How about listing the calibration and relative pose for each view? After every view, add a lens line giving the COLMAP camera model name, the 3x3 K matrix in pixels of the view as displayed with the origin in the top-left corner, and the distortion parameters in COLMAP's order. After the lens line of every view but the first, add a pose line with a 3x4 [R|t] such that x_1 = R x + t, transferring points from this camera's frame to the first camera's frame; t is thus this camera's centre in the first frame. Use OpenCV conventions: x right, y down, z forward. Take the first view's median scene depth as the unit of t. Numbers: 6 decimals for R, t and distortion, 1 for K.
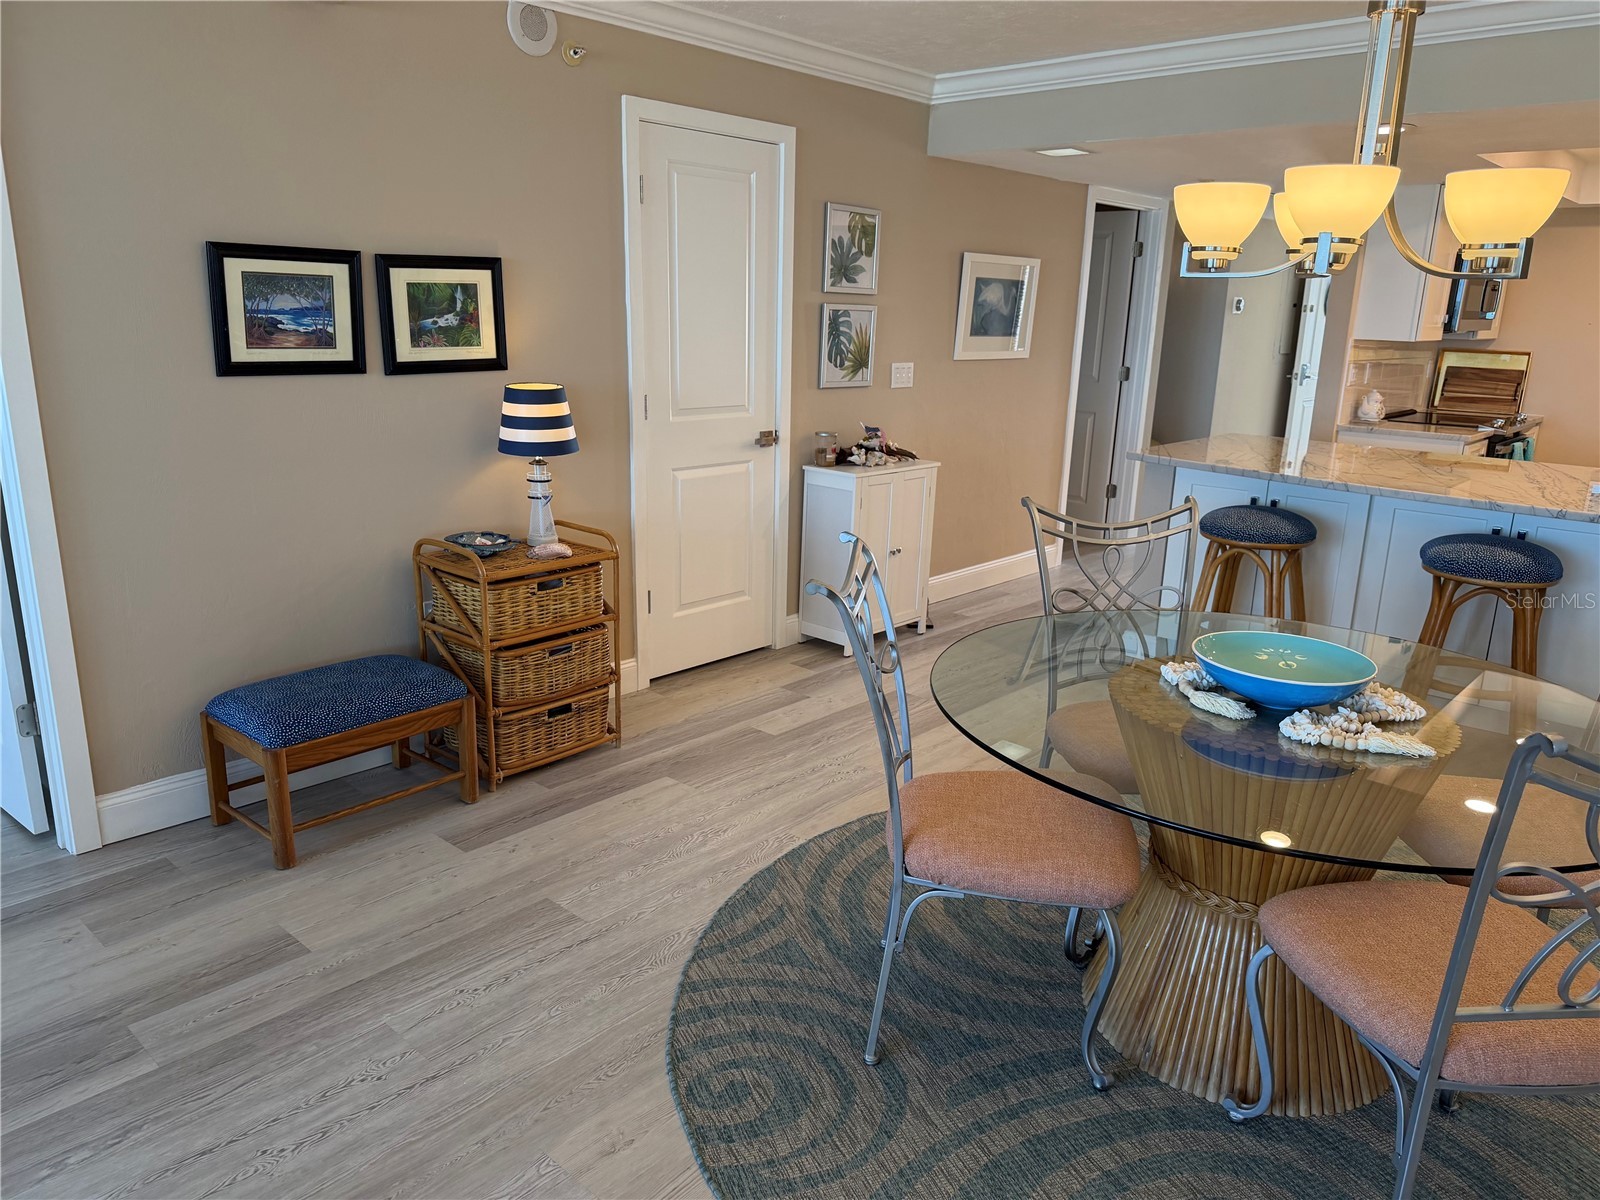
lens RADIAL K [[1133.5, 0, 784.4], [0, 1133.5, 605.5], [0, 0, 1]] dist [0.043929, -0.050531]
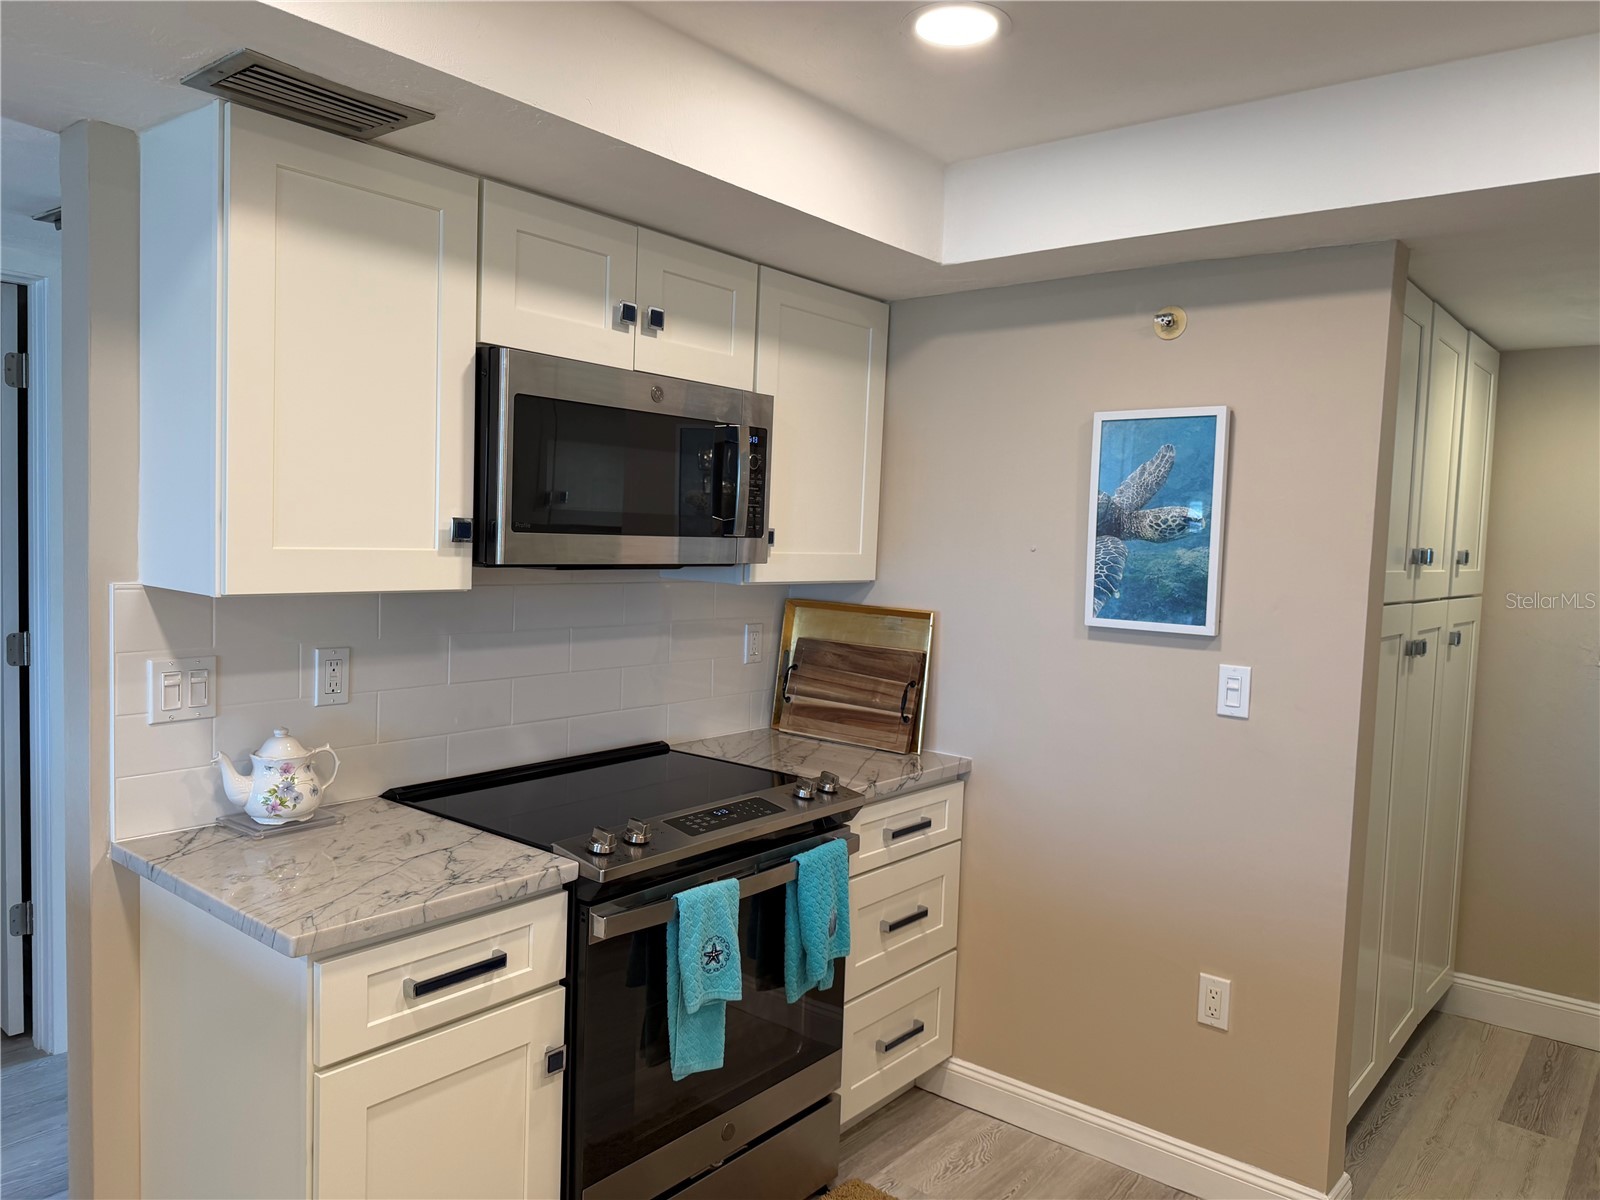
lens RADIAL K [[1133.5, 0, 784.4], [0, 1133.5, 605.5], [0, 0, 1]] dist [0.043929, -0.050531]
pose [[0.998909, 0.007800, 0.046041, 0.654870], [0.000937, 0.982402, -0.186779, -0.162881], [-0.046688, 0.186618, 0.981323, 0.659112]]
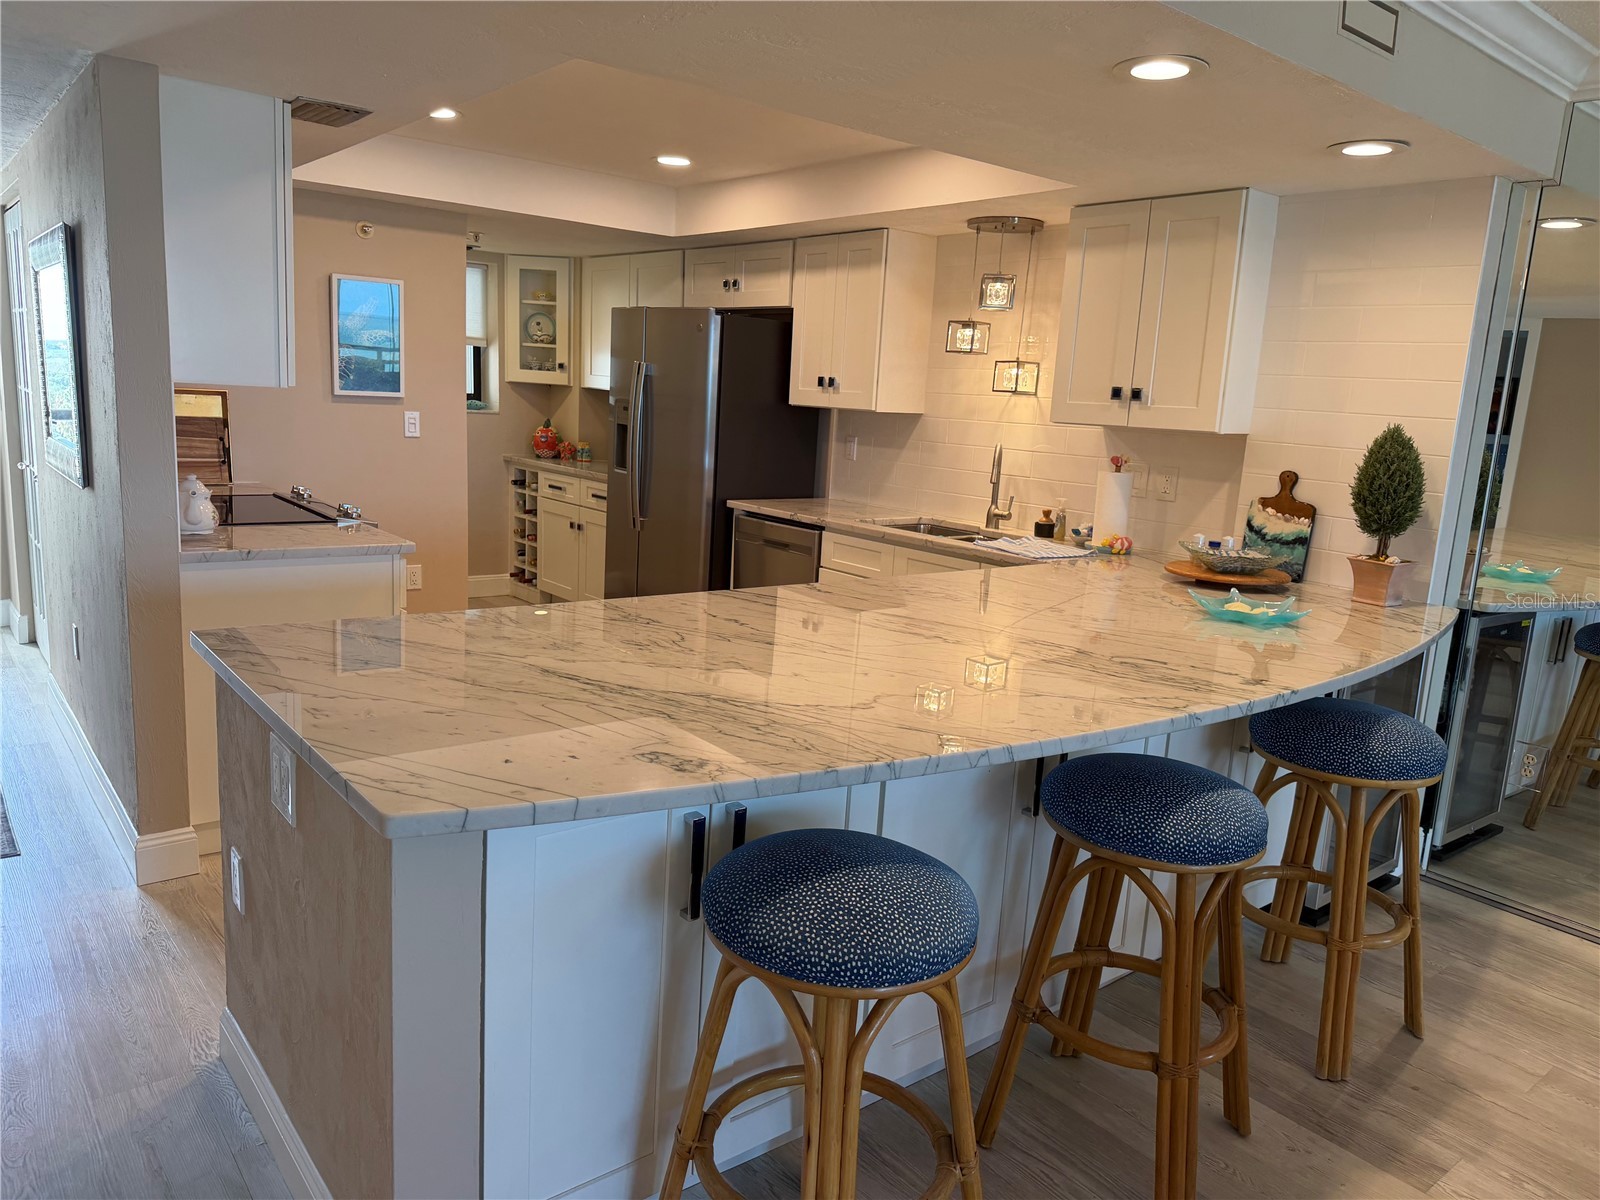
lens RADIAL K [[1131.7, 0, 808.6], [0, 1131.7, 603.2], [0, 0, 1]] dist [0.089227, -0.148647]
pose [[0.148814, -0.192529, 0.969942, 0.035096], [0.200554, 0.966355, 0.161047, -0.158834], [-0.968314, 0.170560, 0.182419, 0.644291]]
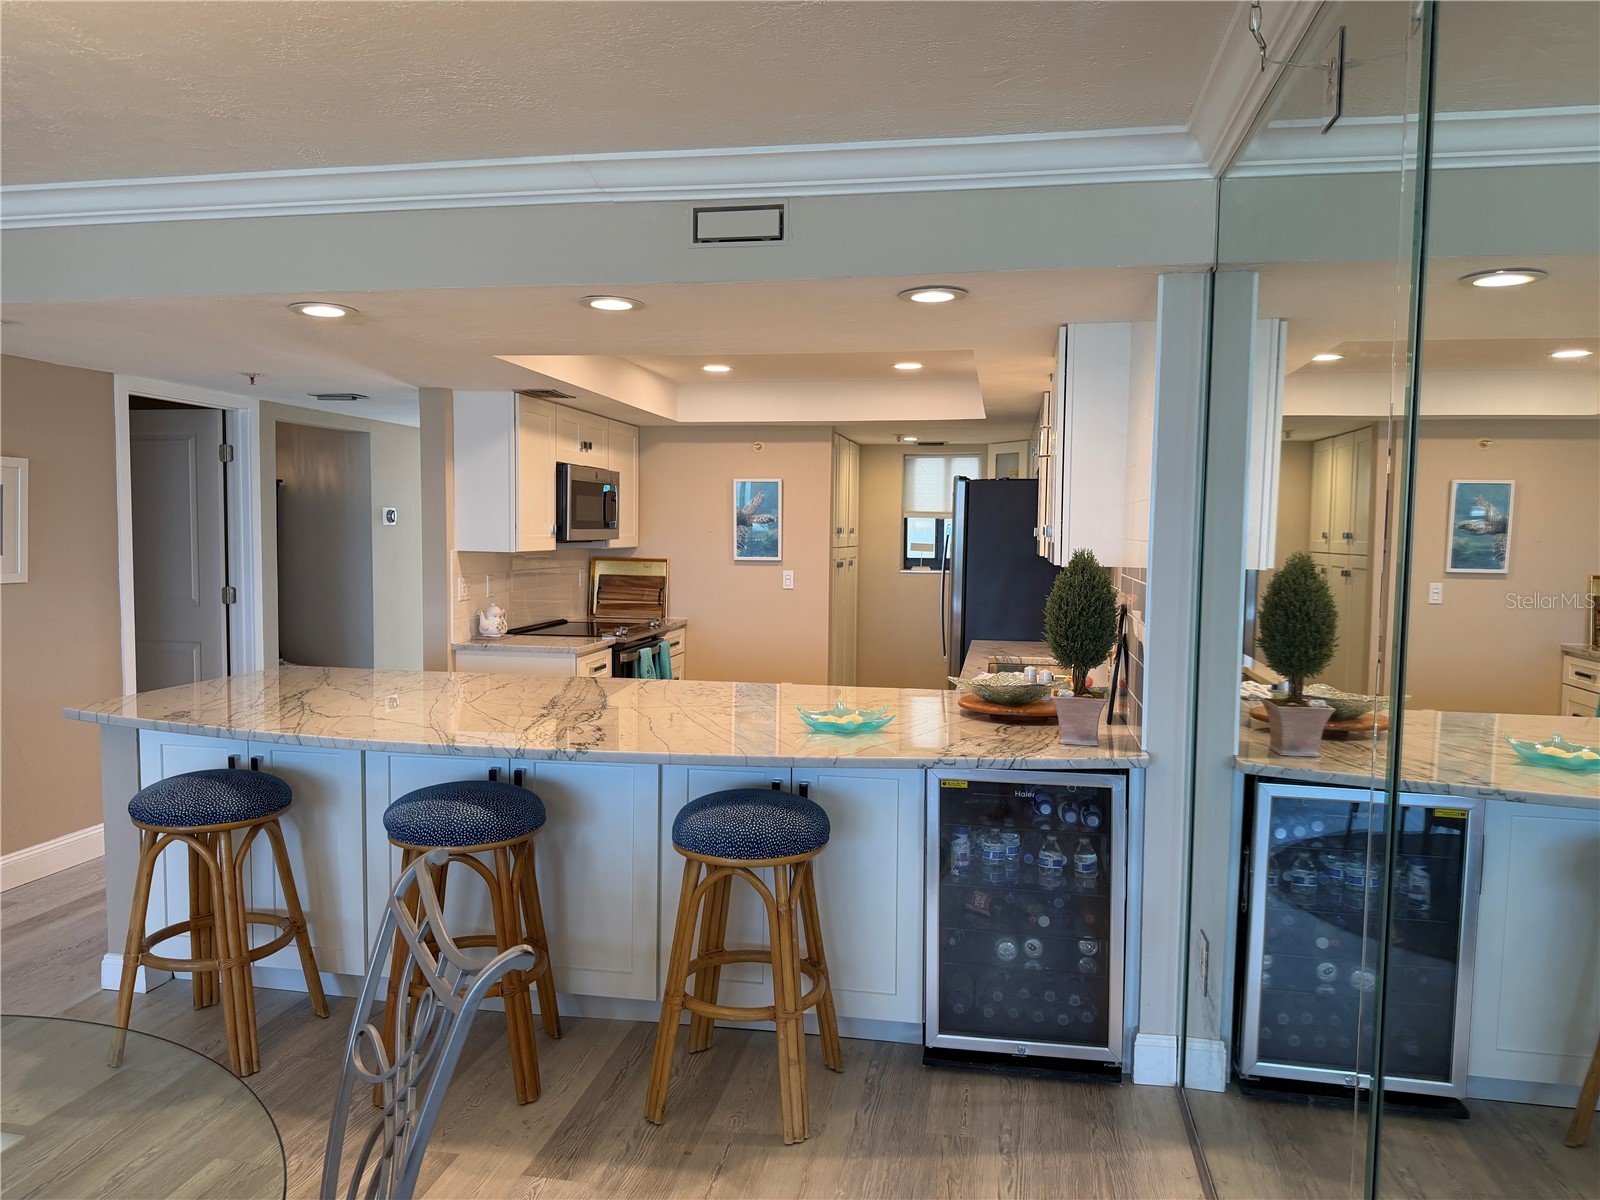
lens RADIAL K [[1133.5, 0, 784.4], [0, 1133.5, 605.5], [0, 0, 1]] dist [0.043929, -0.050531]
pose [[0.854321, -0.049112, 0.517421, 0.240553], [0.141521, 0.979891, -0.140661, -0.023995], [-0.500108, 0.193395, 0.844091, 0.103868]]
